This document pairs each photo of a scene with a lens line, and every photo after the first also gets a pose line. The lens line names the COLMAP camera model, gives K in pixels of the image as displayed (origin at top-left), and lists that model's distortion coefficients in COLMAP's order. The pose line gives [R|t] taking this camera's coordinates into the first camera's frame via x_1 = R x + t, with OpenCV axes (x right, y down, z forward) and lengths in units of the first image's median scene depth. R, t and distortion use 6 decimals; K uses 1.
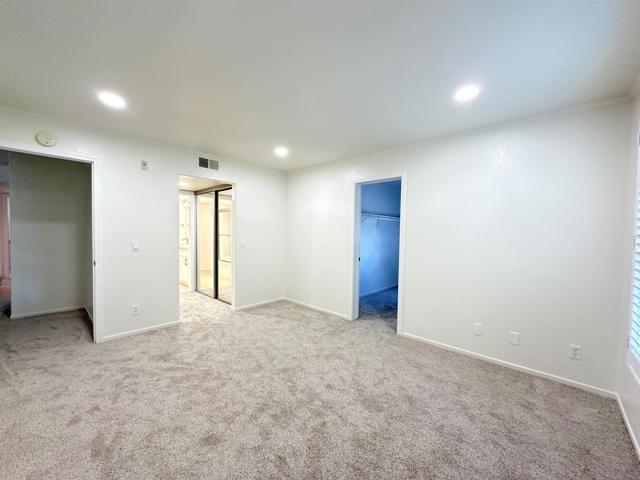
lens RADIAL K [[254.9, 0, 320.5], [0, 254.9, 241.4], [0, 0, 1]] dist [-0.007644, 0.000340]
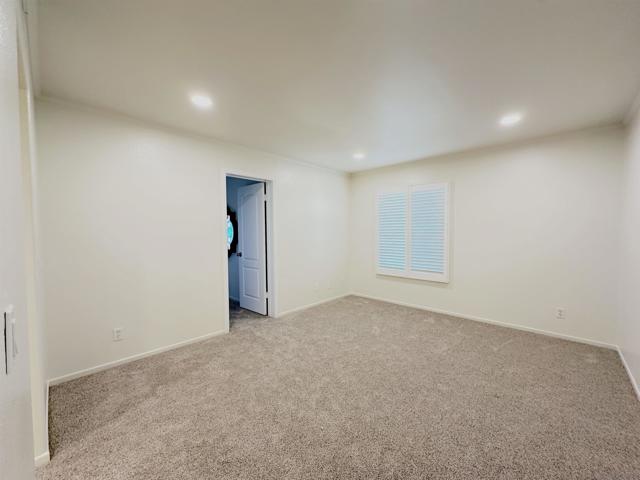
lens RADIAL K [[254.9, 0, 320.5], [0, 254.9, 241.4], [0, 0, 1]] dist [-0.007644, 0.000340]
pose [[0.046572, -0.073489, 0.996208, -0.724281], [0.051175, 0.996156, 0.071093, -0.043903], [-0.997603, 0.047670, 0.050154, 0.648218]]
